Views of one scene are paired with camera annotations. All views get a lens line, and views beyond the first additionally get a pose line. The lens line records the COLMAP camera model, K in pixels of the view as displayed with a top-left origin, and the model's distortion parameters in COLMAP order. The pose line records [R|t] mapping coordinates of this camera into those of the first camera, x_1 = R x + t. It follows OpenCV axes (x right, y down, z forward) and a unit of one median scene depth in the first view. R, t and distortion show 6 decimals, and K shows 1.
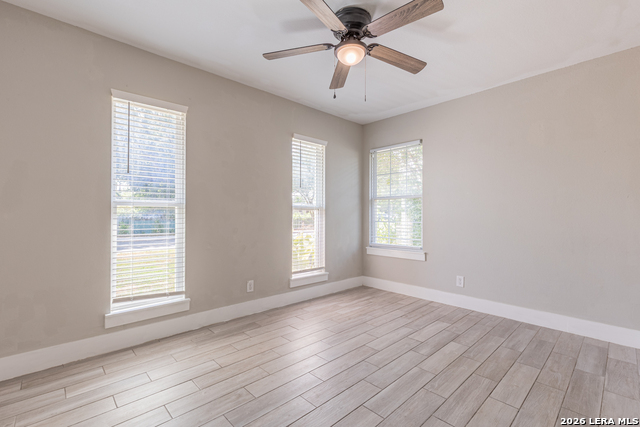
lens RADIAL K [[288.1, 0, 320.9], [0, 288.1, 212.3], [0, 0, 1]] dist [0.005870, 0.000125]
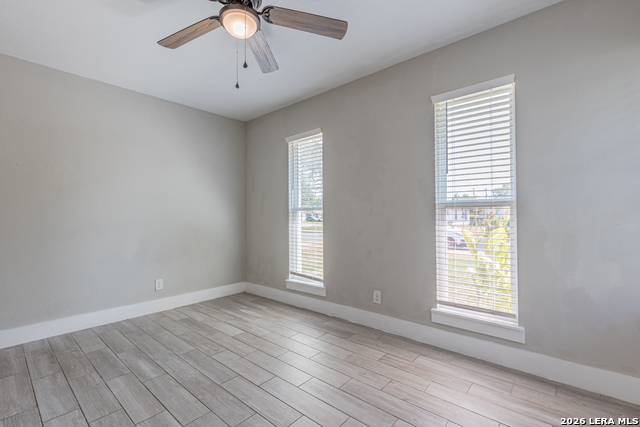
lens RADIAL K [[288.1, 0, 324.3], [0, 288.1, 213.3], [0, 0, 1]] dist [0.005870, 0.000125]
pose [[0.105639, -0.012948, -0.994320, 0.724345], [0.016460, 0.999801, -0.011270, 0.007887], [0.994268, -0.015176, 0.105831, 0.874727]]
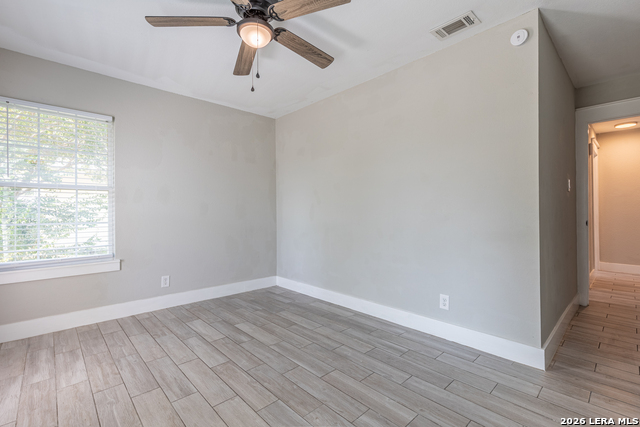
lens RADIAL K [[288.1, 0, 319.7], [0, 288.1, 212.3], [0, 0, 1]] dist [0.005870, 0.000125]
pose [[0.013149, -0.000584, 0.999913, -0.604763], [-0.003210, 0.999995, 0.000626, 0.006763], [-0.999908, -0.003218, 0.013147, 0.599129]]
